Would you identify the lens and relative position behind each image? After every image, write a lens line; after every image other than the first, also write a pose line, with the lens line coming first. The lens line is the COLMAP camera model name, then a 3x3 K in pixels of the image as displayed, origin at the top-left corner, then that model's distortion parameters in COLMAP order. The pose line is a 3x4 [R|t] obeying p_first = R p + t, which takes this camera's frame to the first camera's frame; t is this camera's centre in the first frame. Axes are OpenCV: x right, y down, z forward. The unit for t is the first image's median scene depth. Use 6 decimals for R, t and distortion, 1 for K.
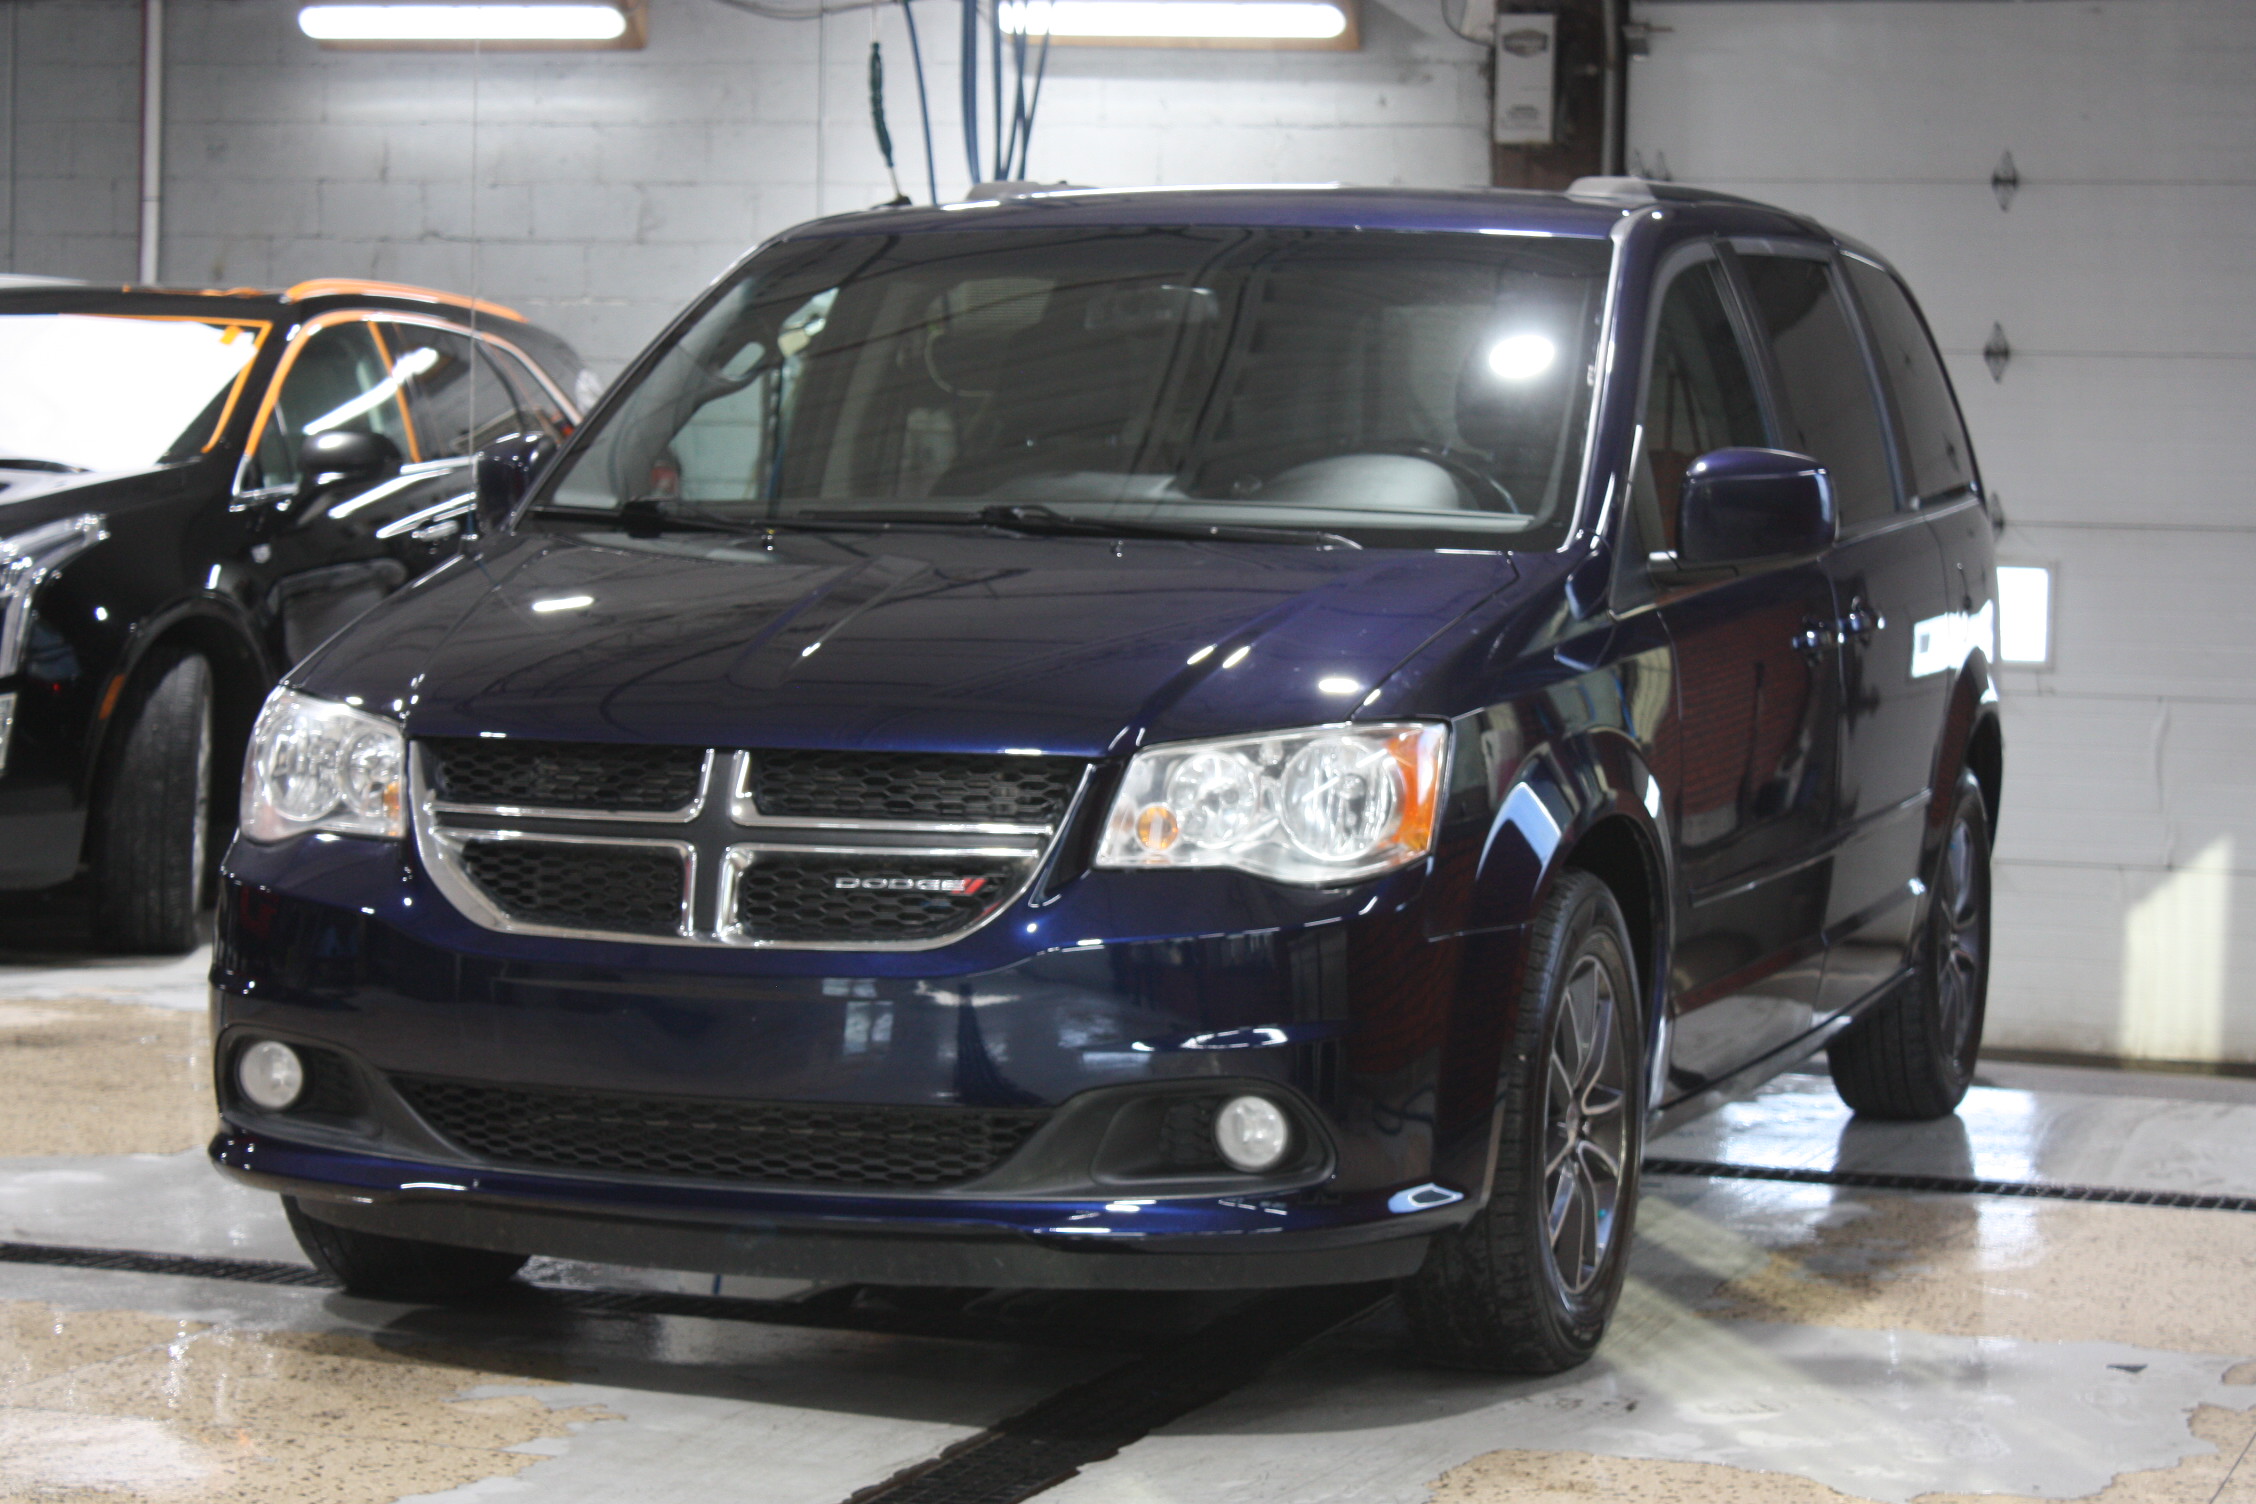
lens RADIAL K [[5369.3, 0, 1128.2], [0, 5369.3, 740.4], [0, 0, 1]] dist [0.285850, 0.000000]
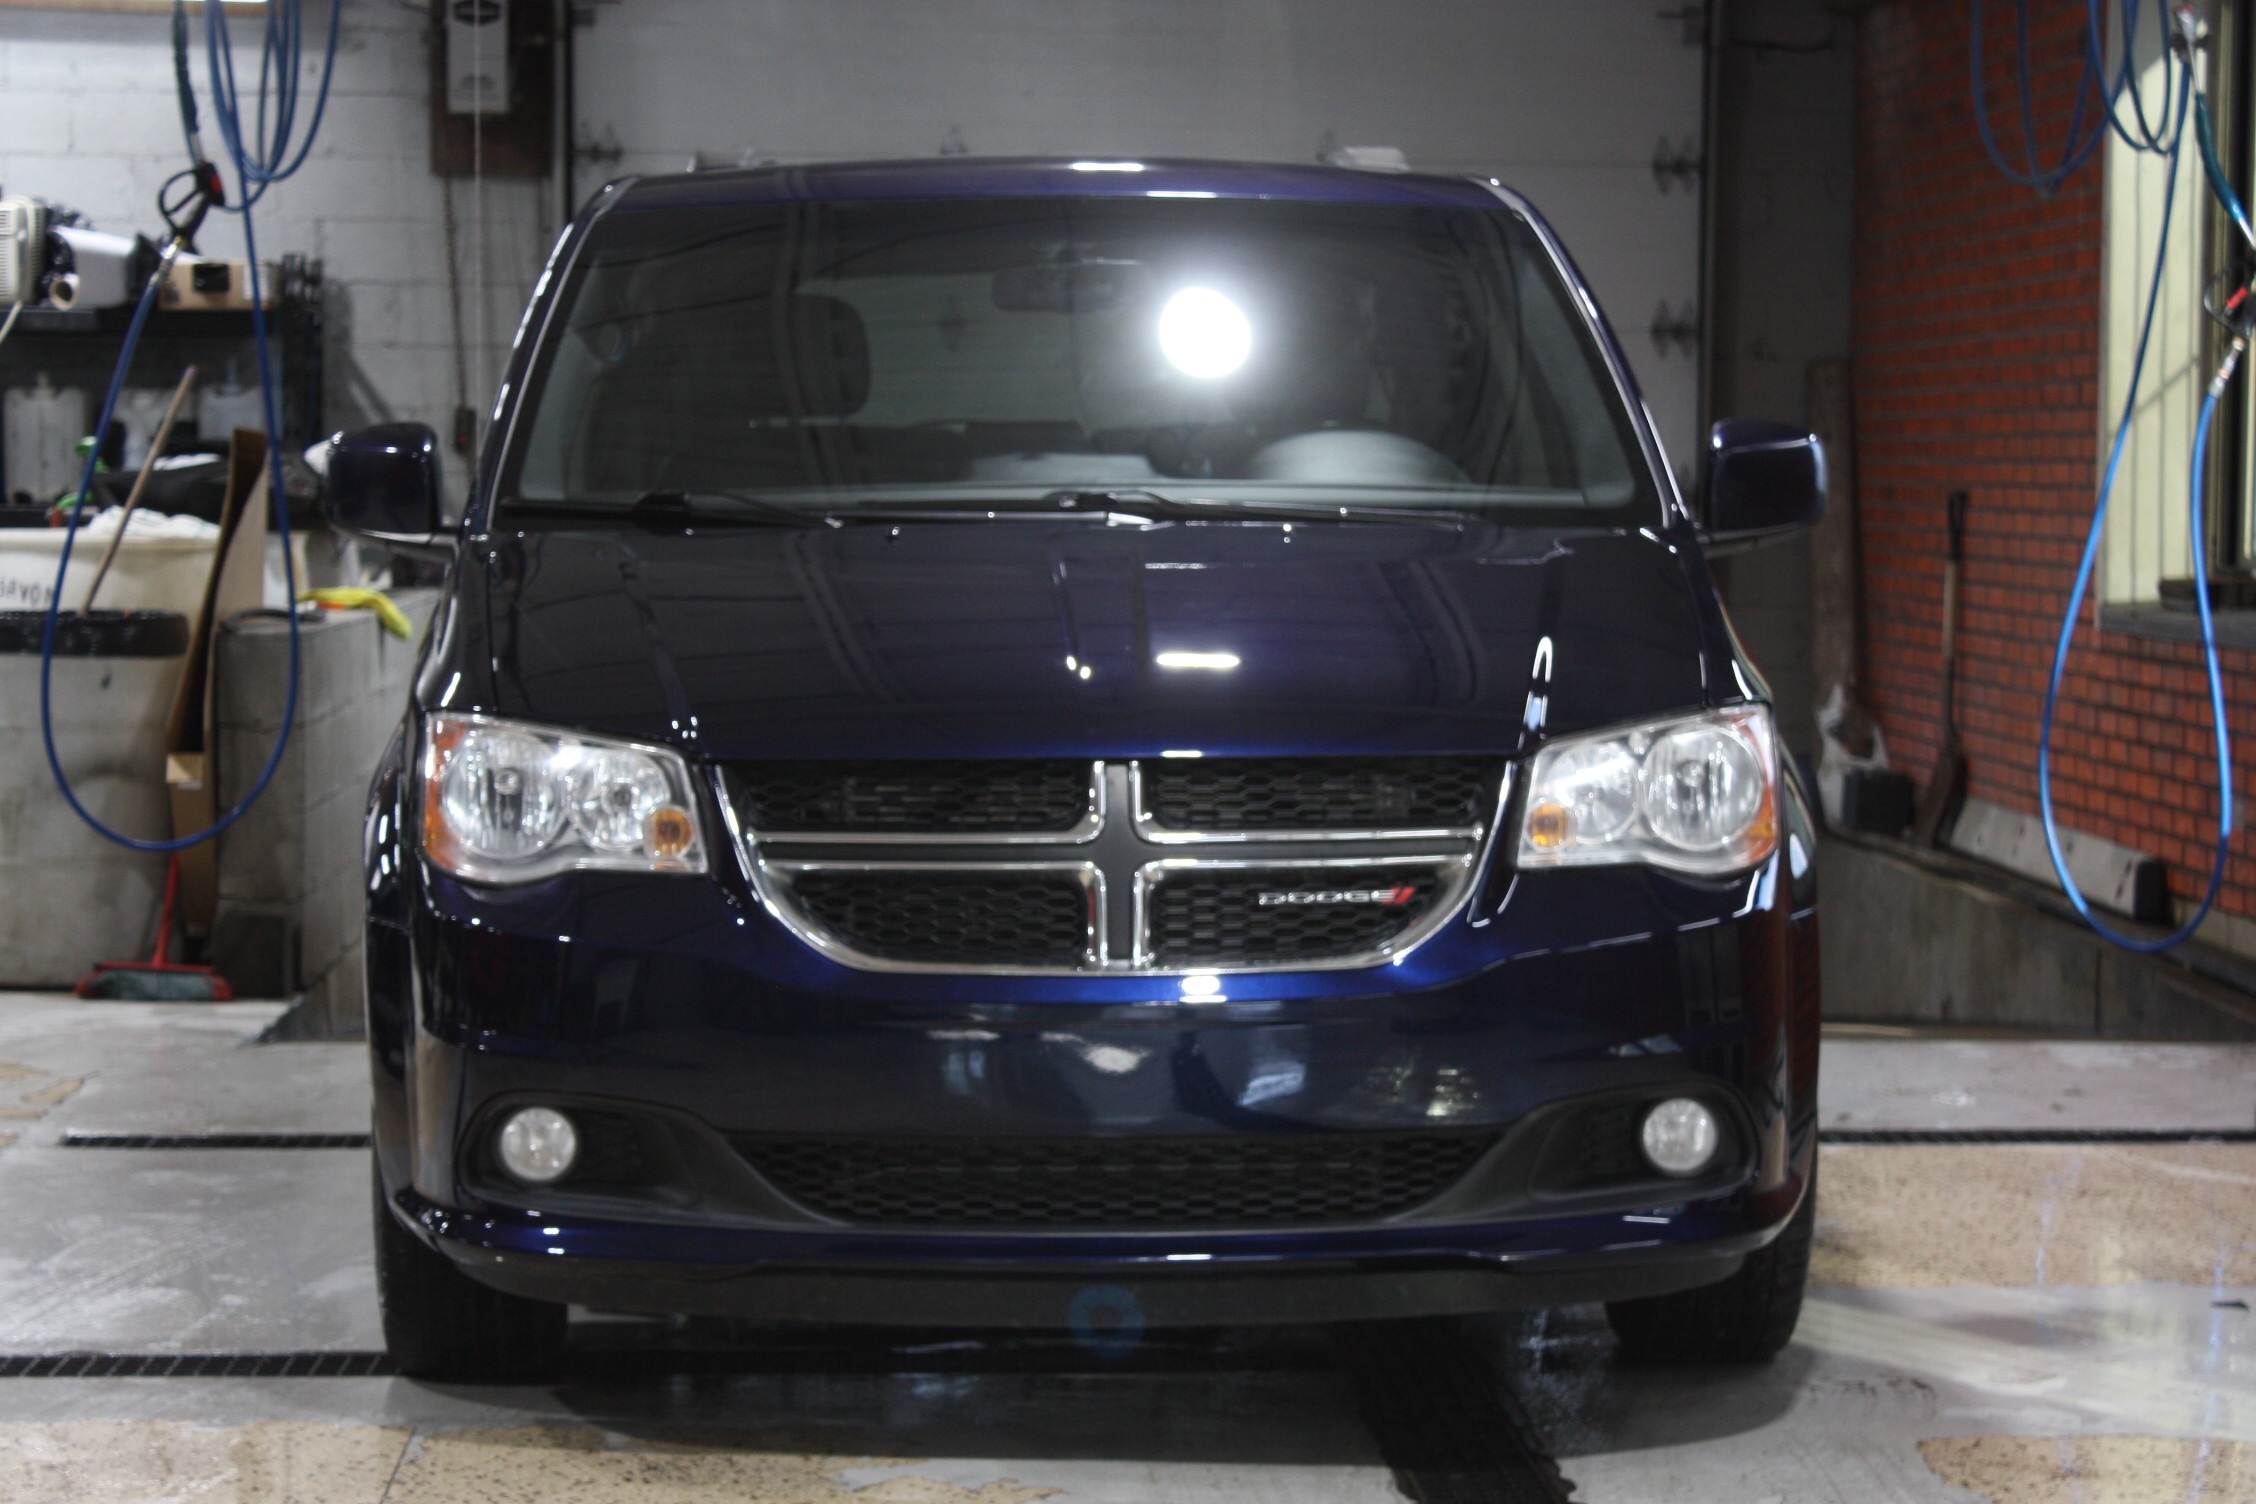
lens RADIAL K [[5271.0, 0, 1128.0], [0, 5271.0, 759.5], [0, 0, 1]] dist [0.023900, 0.000000]
pose [[0.919246, -0.039772, 0.391670, -0.415357], [0.035773, 0.999207, 0.017506, -0.013818], [-0.392056, -0.002081, 0.919939, 0.163424]]
